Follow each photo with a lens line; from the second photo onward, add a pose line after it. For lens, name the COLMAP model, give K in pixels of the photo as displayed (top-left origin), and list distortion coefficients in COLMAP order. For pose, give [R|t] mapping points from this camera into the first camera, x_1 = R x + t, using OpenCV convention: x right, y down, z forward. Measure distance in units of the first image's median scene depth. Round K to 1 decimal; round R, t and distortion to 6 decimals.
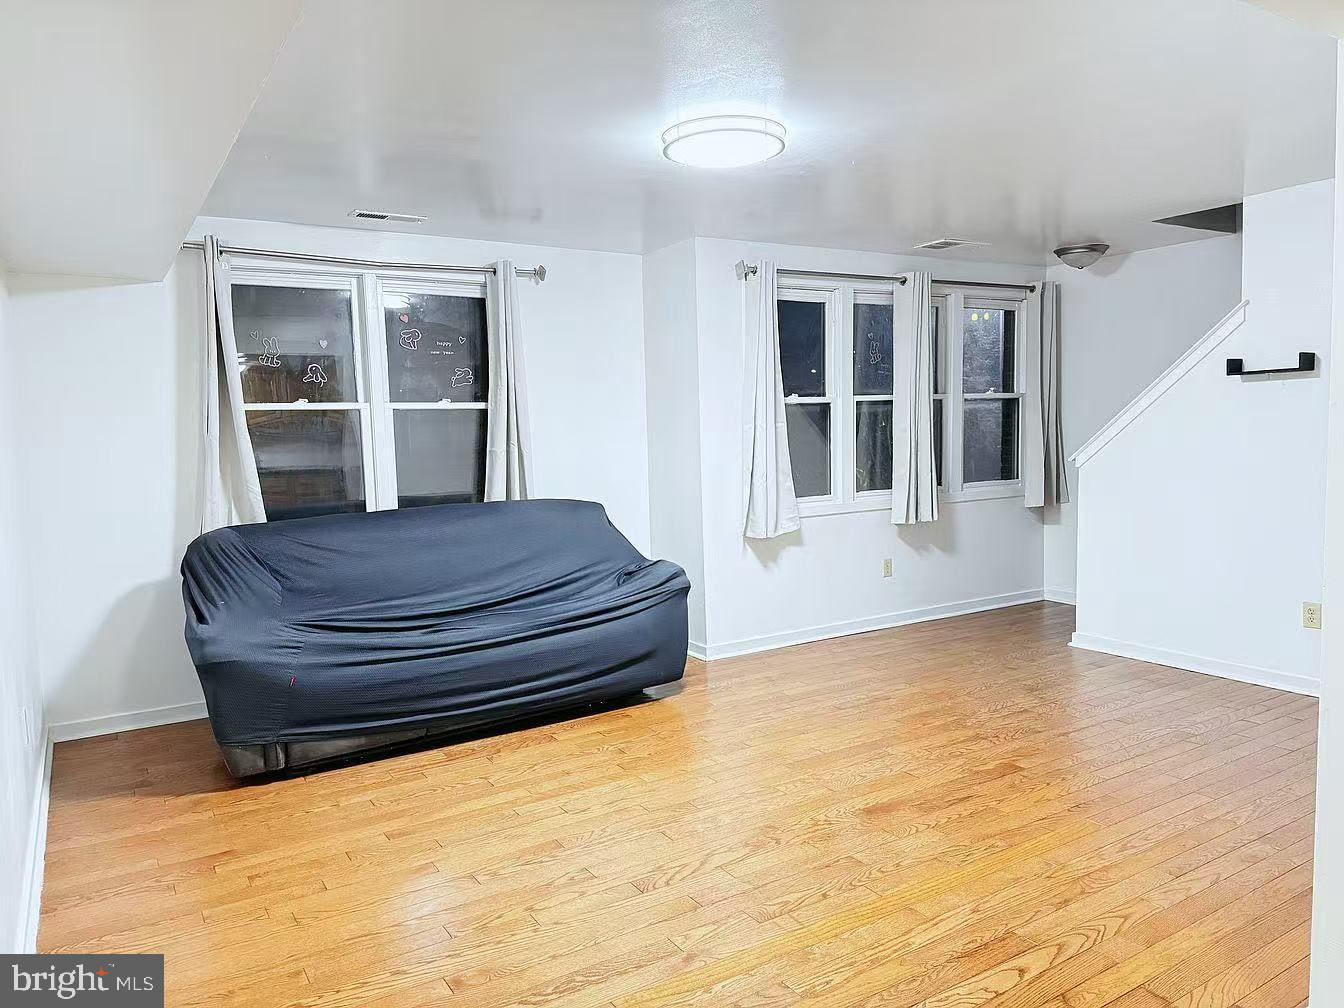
lens RADIAL K [[909.2, 0, 672.0], [0, 909.2, 504.0], [0, 0, 1]] dist [0.123148, -0.168661]
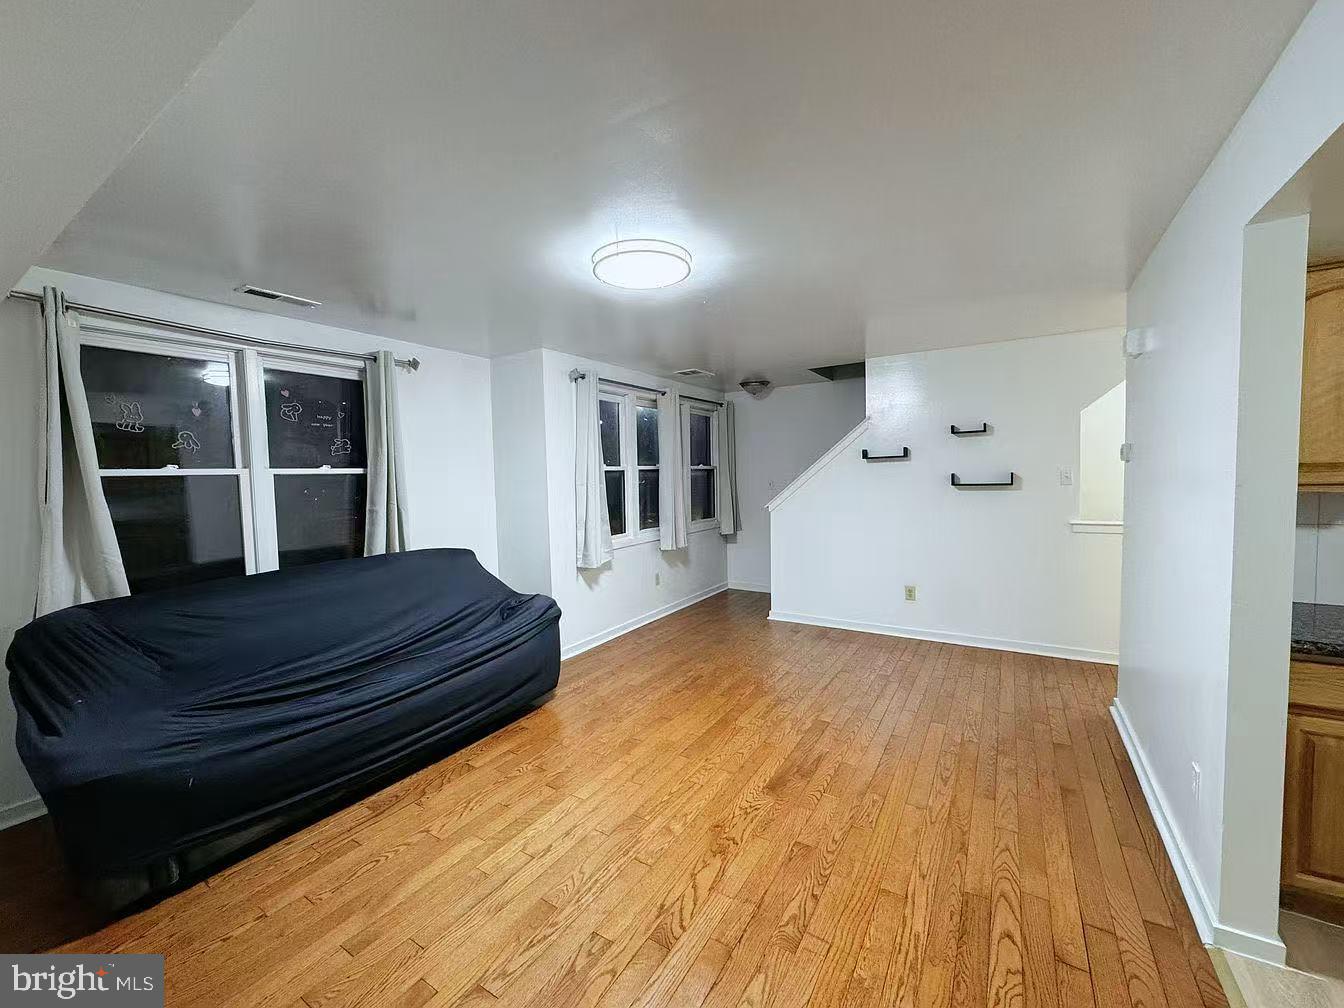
lens RADIAL K [[532.7, 0, 672.0], [0, 532.7, 504.0], [0, 0, 1]] dist [0.002398, 0.000540]
pose [[0.904940, -0.017553, 0.425176, -0.144638], [0.035271, 0.998805, -0.033836, -0.030206], [-0.424074, 0.045616, 0.904478, 0.229253]]
